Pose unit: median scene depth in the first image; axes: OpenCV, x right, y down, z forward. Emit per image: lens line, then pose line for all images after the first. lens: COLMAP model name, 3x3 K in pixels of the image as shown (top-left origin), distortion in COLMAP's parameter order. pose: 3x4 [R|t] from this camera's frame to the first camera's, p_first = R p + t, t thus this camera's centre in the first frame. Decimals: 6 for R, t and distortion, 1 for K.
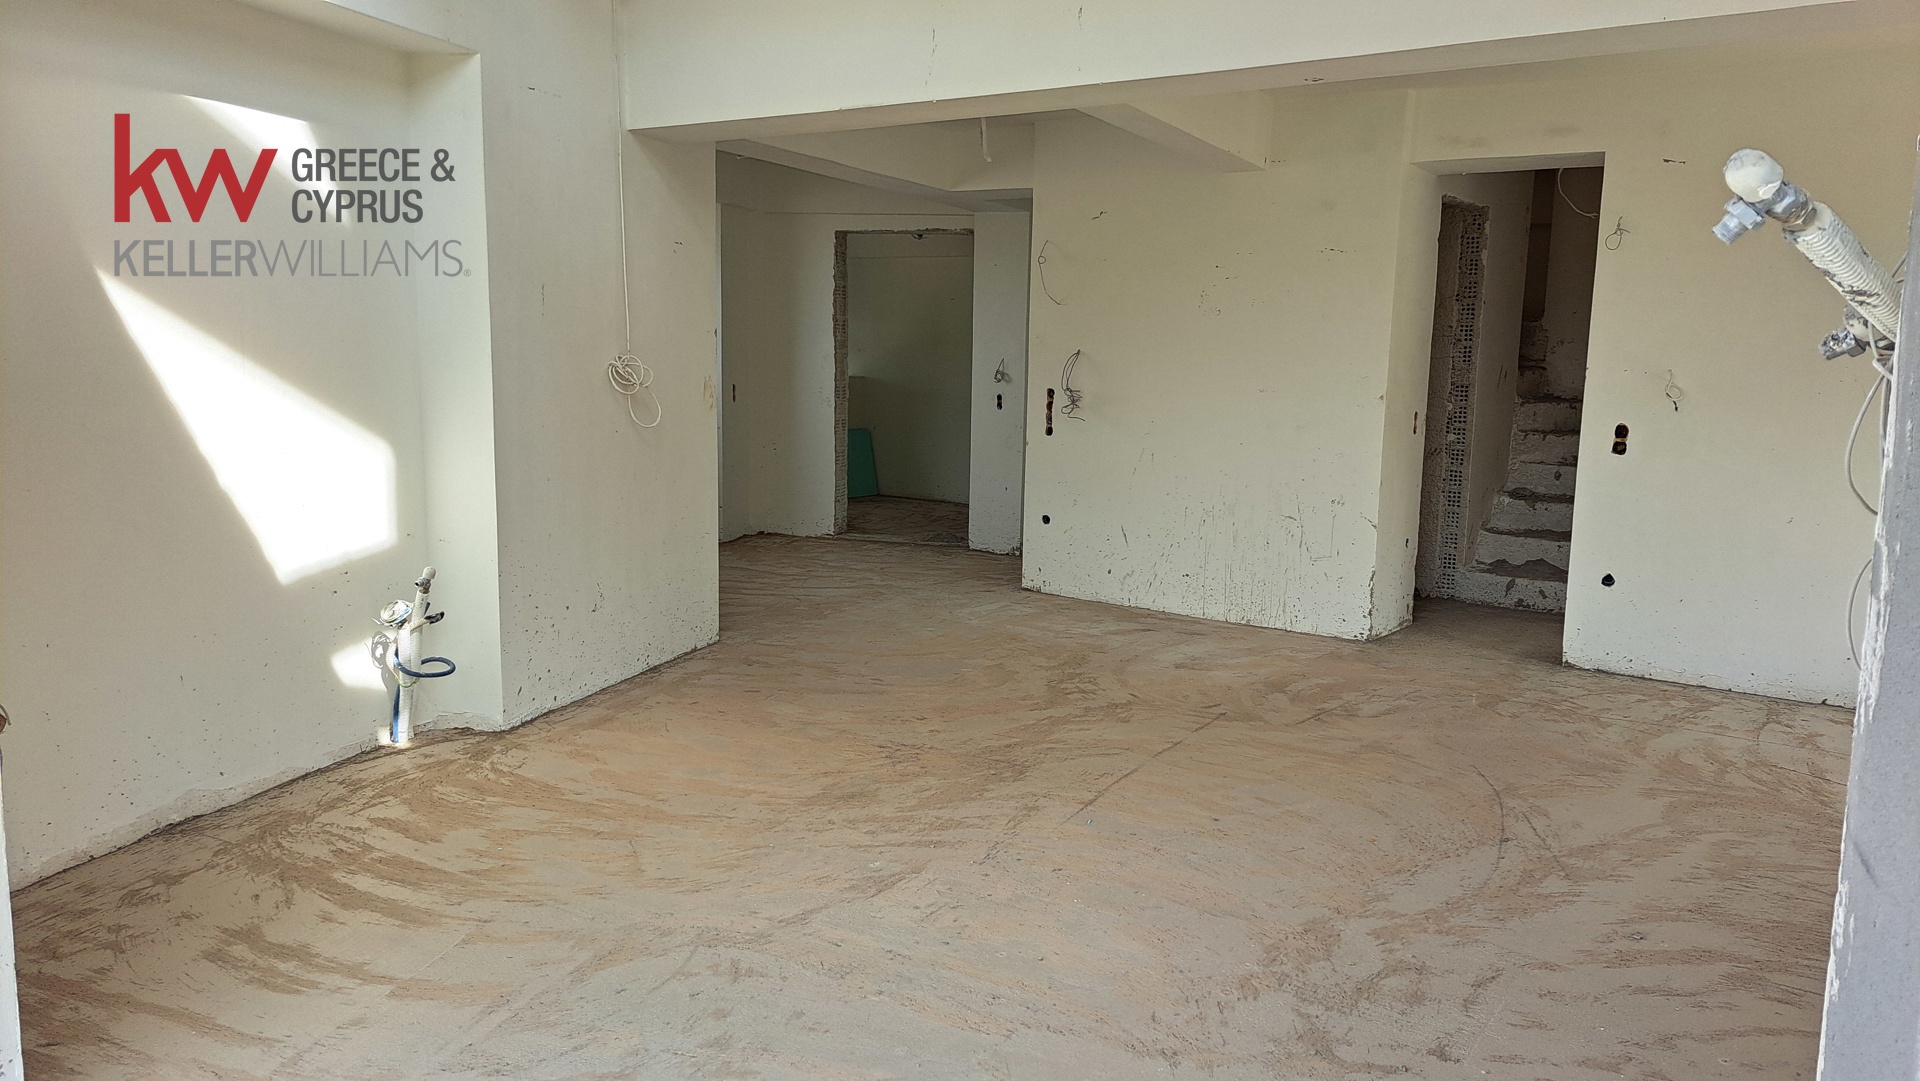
lens RADIAL K [[1359.9, 0, 1003.5], [0, 1359.9, 517.7], [0, 0, 1]] dist [0.123990, -0.169779]
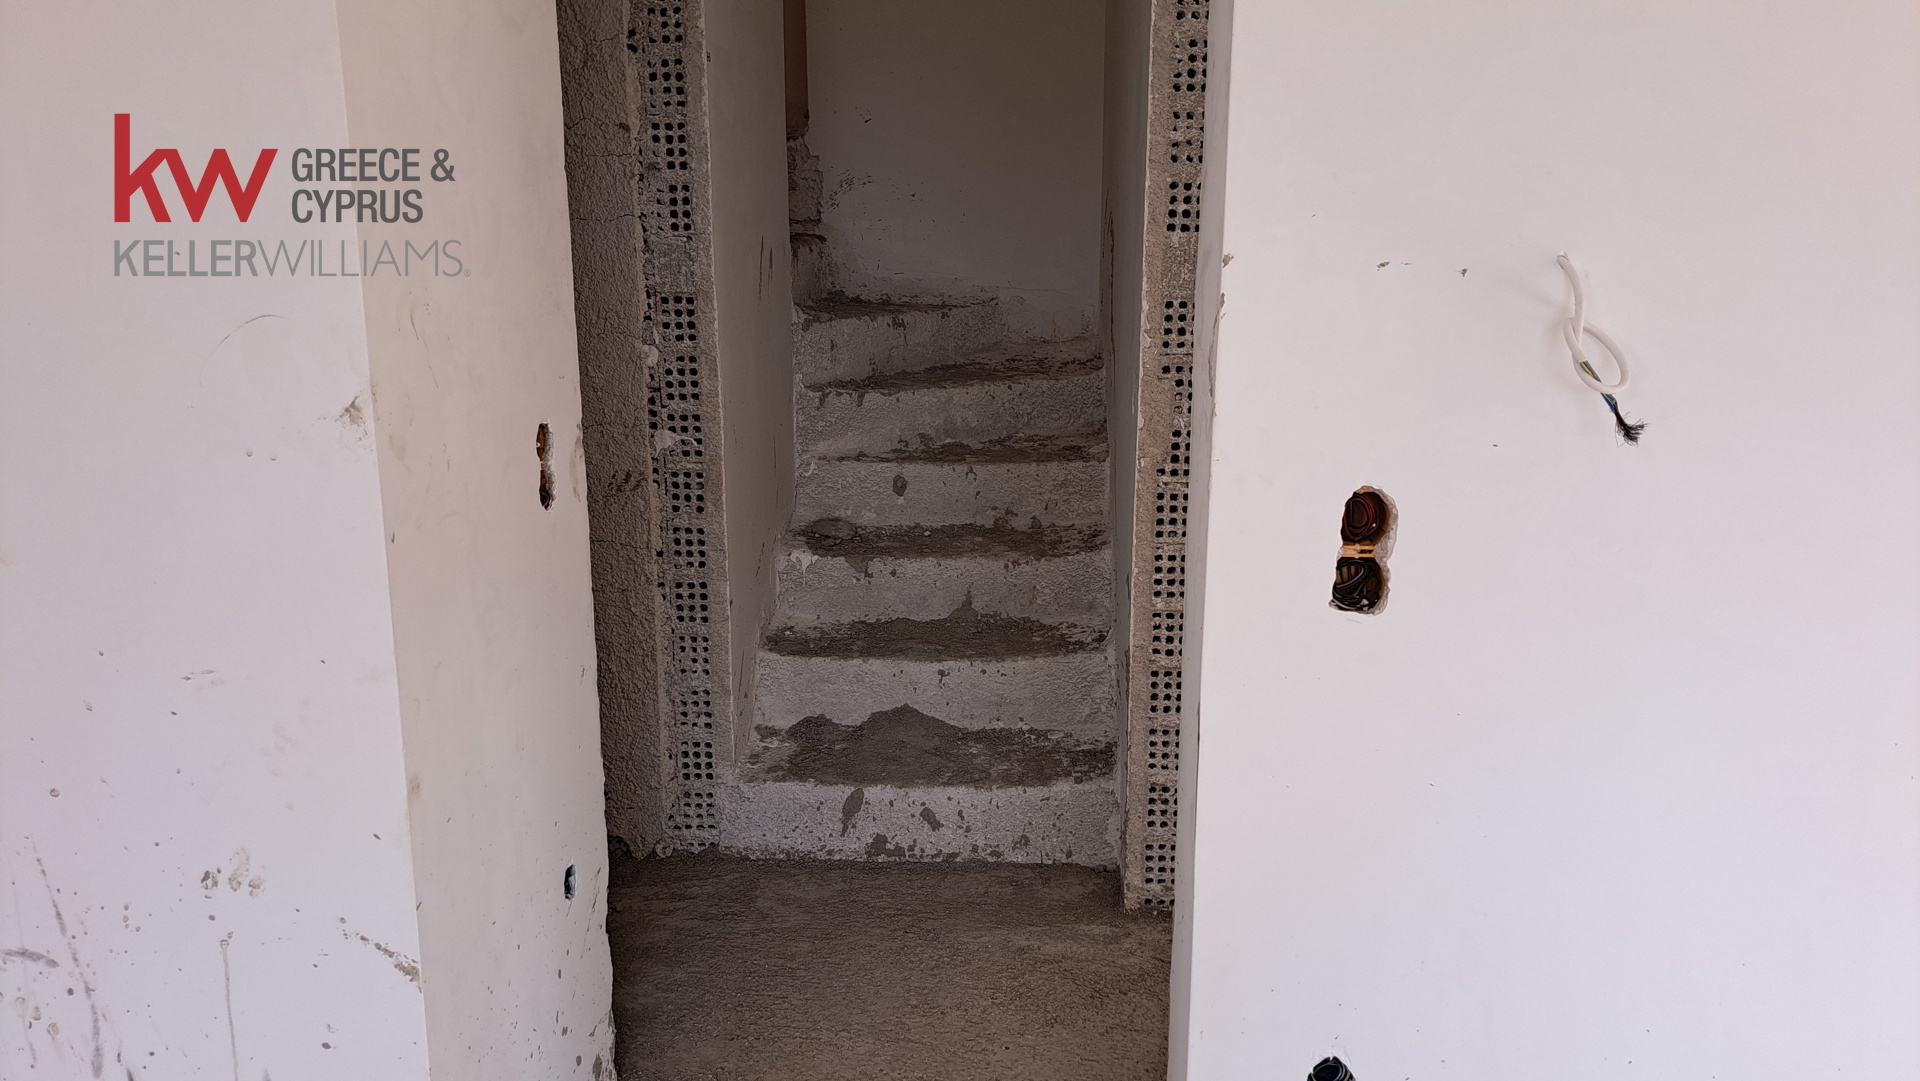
lens RADIAL K [[1359.9, 0, 1003.5], [0, 1359.9, 517.7], [0, 0, 1]] dist [0.123990, -0.169779]
pose [[0.840401, -0.134674, 0.524965, 0.206376], [0.083520, 0.989245, 0.120076, -0.073997], [-0.535491, -0.057067, 0.842611, 0.641365]]
